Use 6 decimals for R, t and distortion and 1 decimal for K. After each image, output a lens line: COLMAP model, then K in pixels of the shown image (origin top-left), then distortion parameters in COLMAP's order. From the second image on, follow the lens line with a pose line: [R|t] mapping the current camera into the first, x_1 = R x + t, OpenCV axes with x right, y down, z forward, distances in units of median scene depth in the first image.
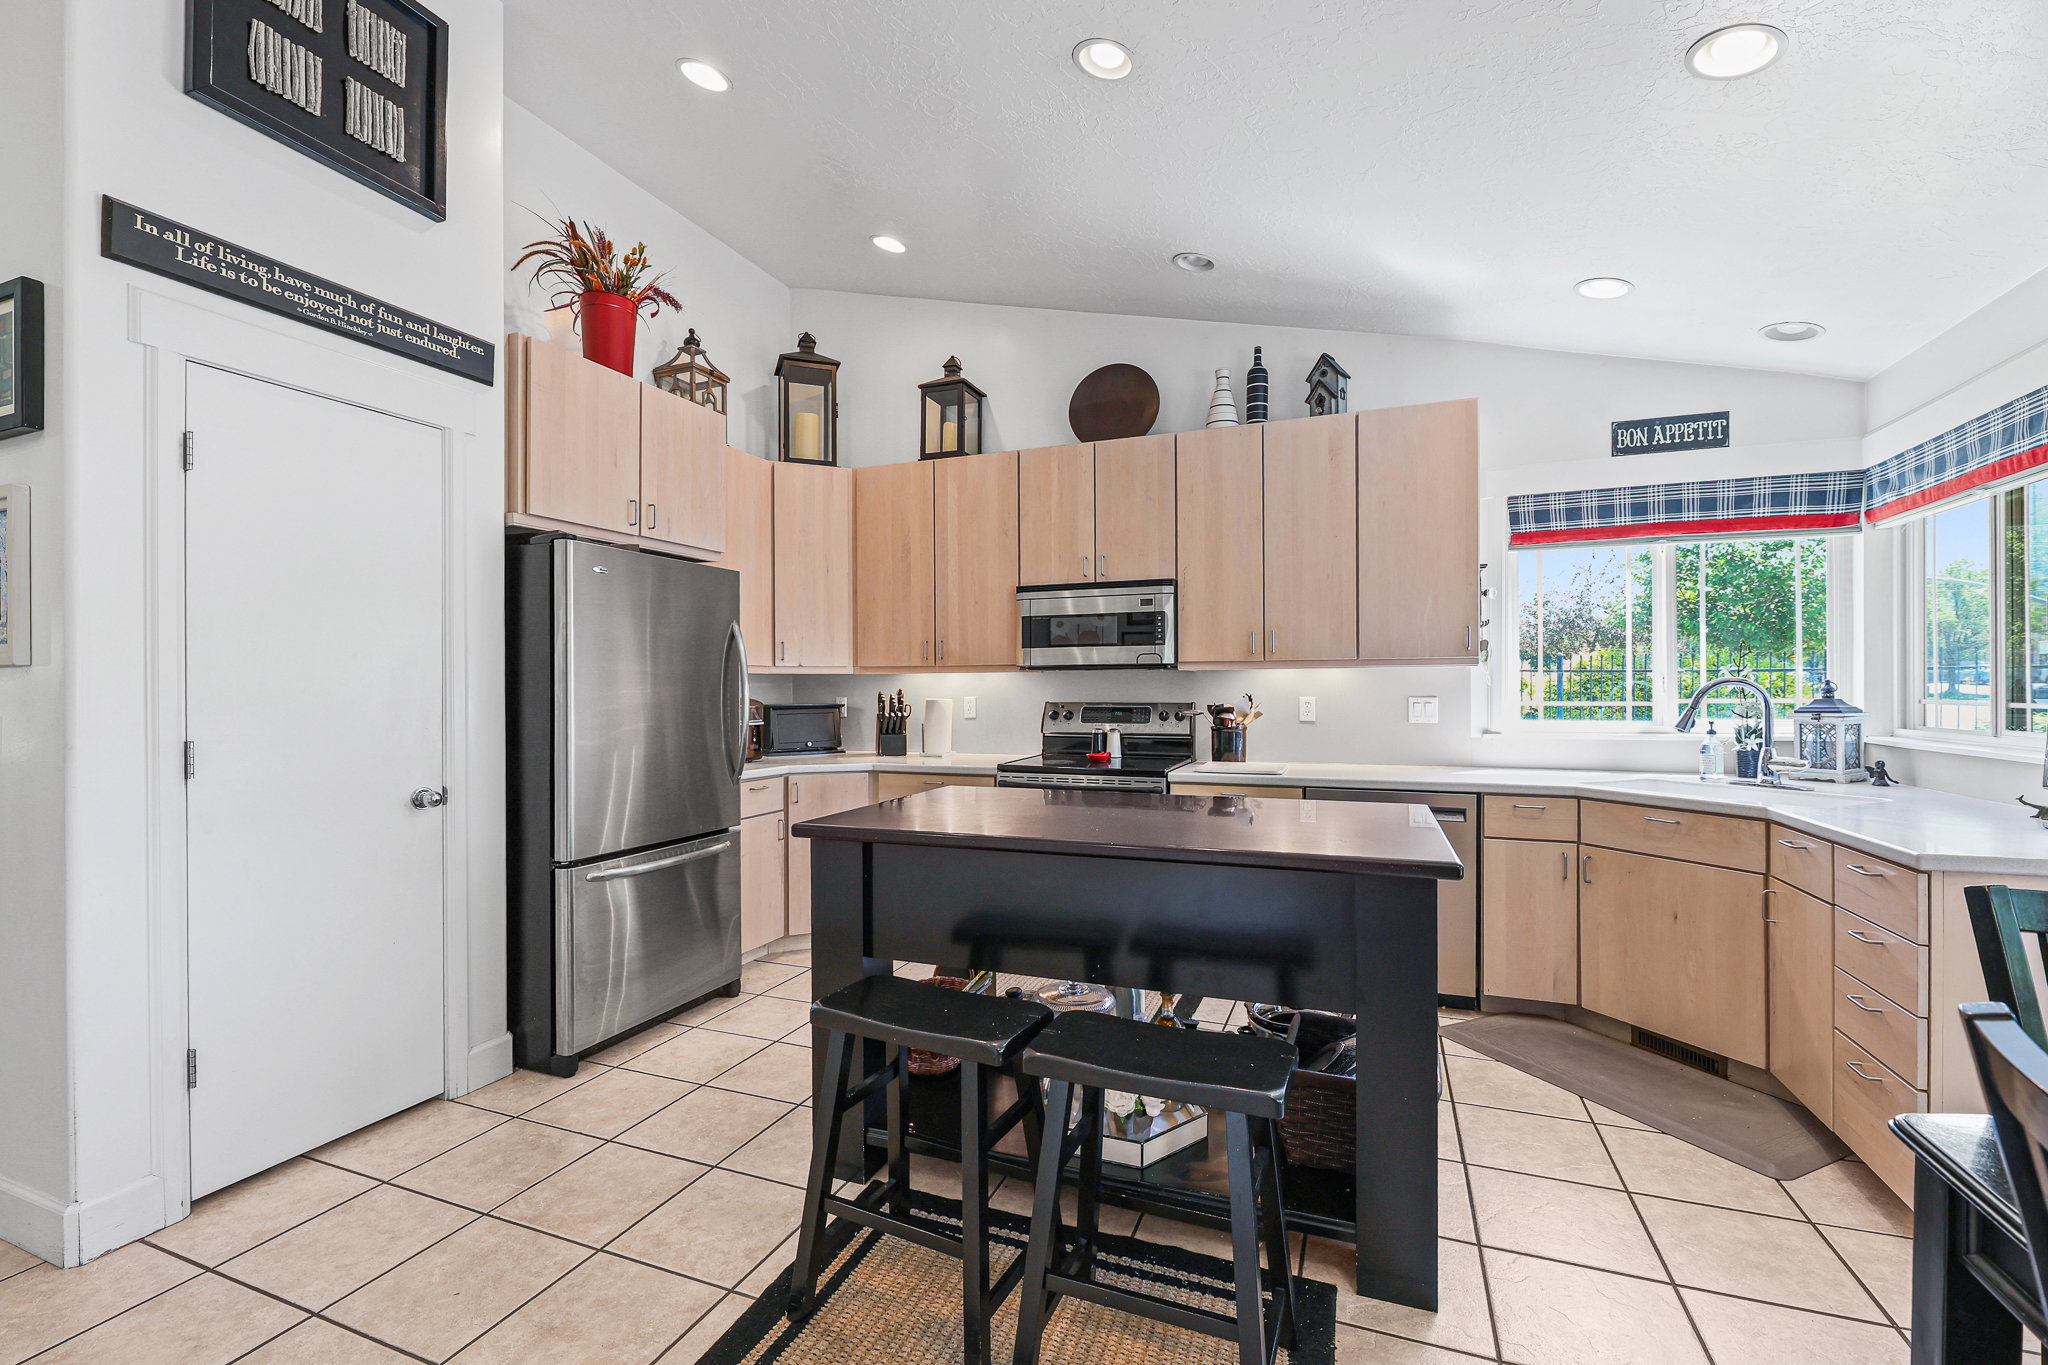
lens RADIAL K [[846.0, 0, 1042.5], [0, 846.0, 687.8], [0, 0, 1]] dist [-0.000524, -0.002958]
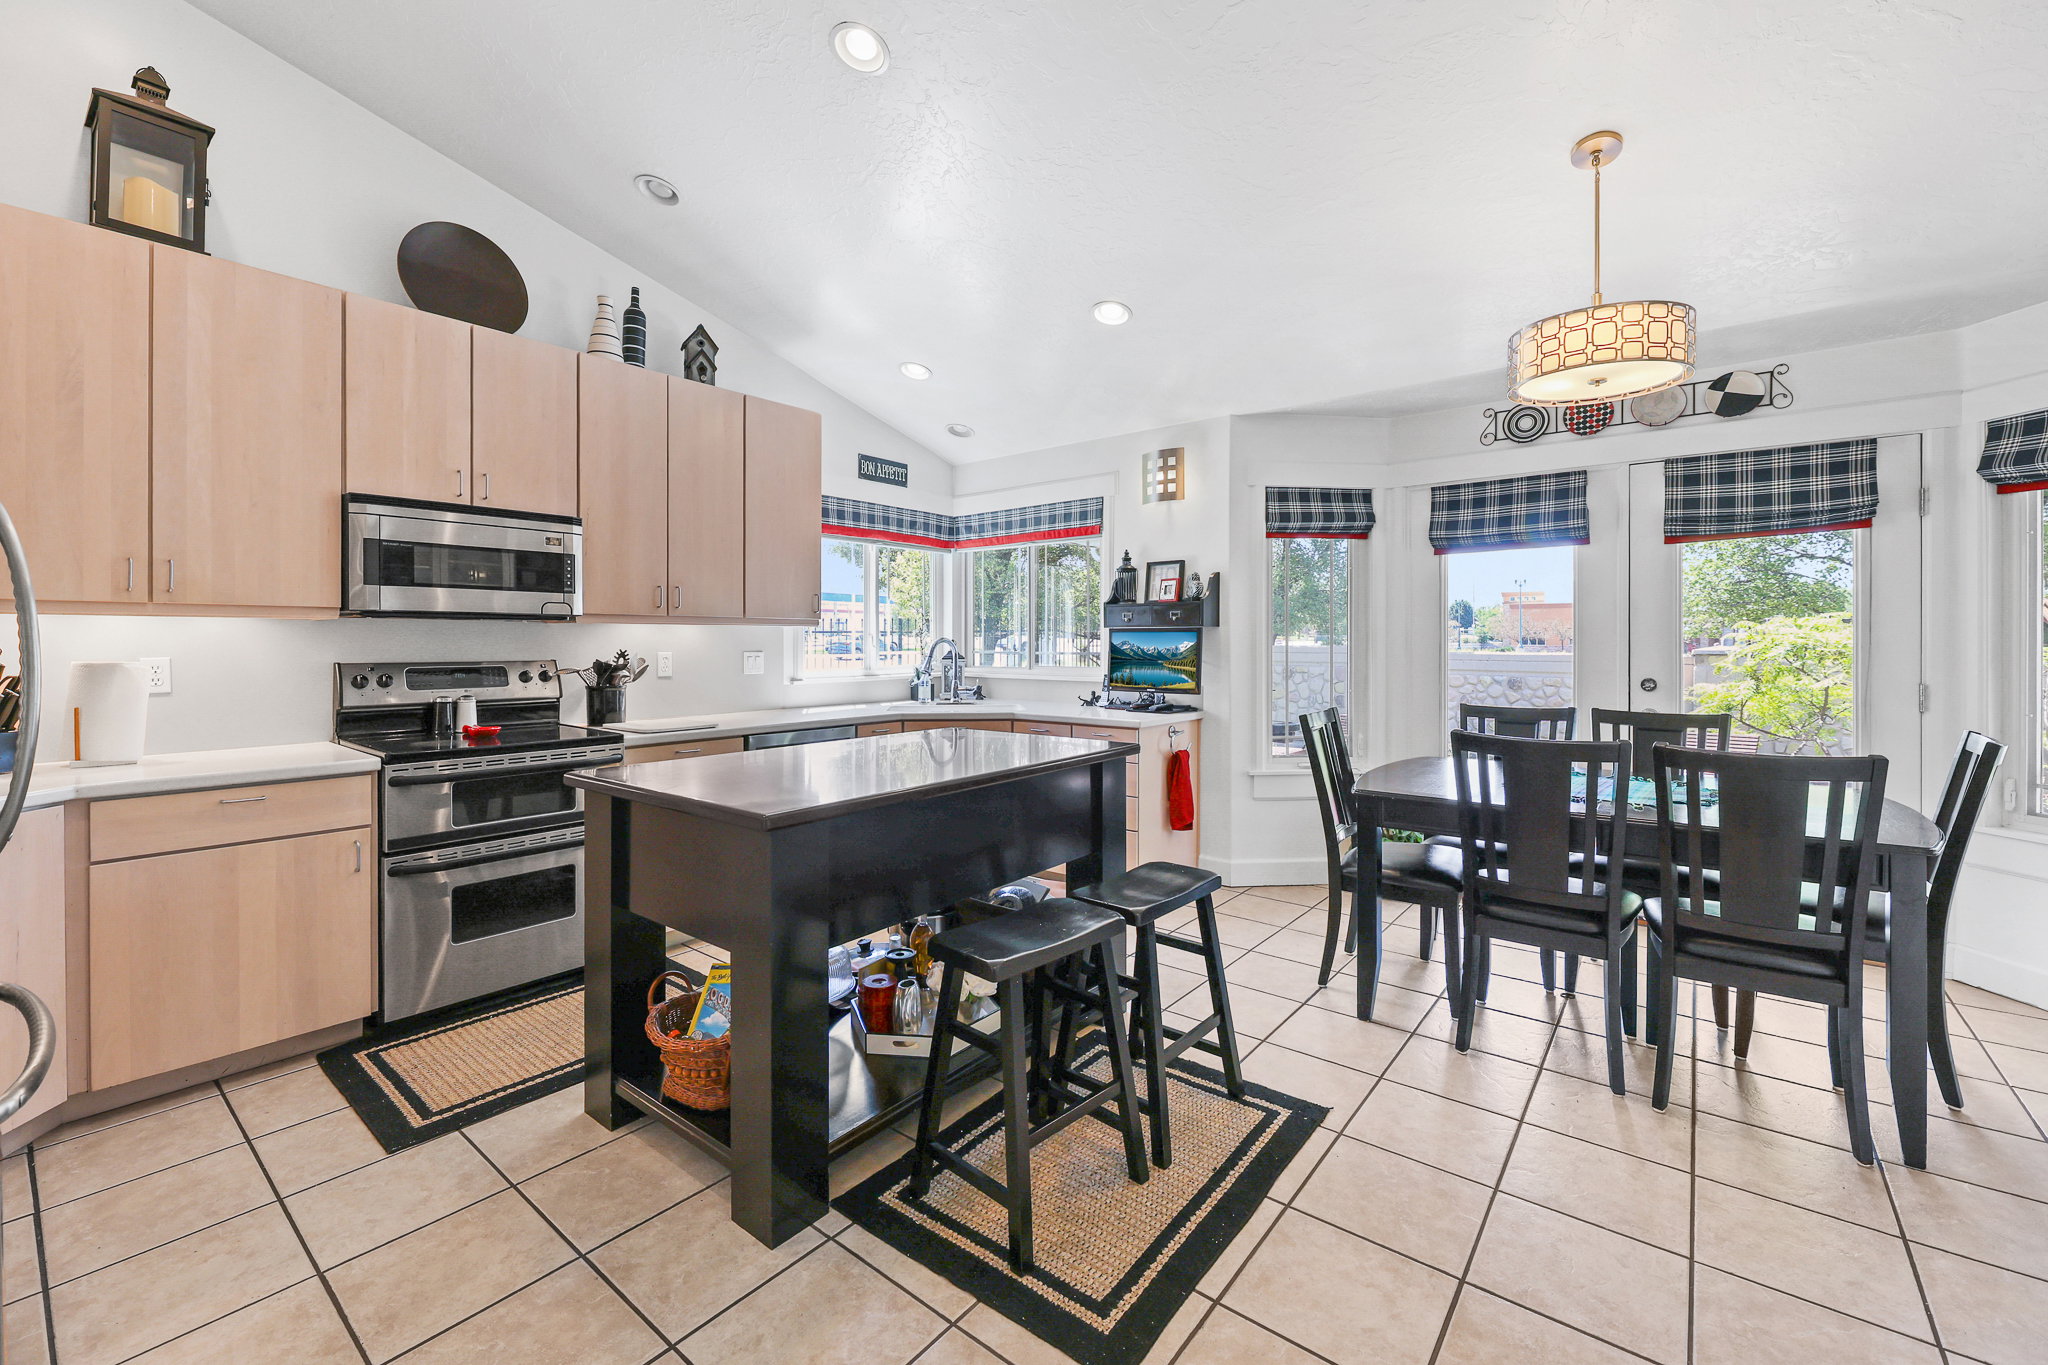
lens RADIAL K [[846.0, 0, 1022.9], [0, 846.0, 638.5], [0, 0, 1]] dist [-0.000524, -0.002958]
pose [[0.310589, 0.008569, 0.950506, -0.524361], [-0.004184, 0.999962, -0.007648, 0.000101], [-0.950535, -0.001601, 0.310613, 0.287096]]
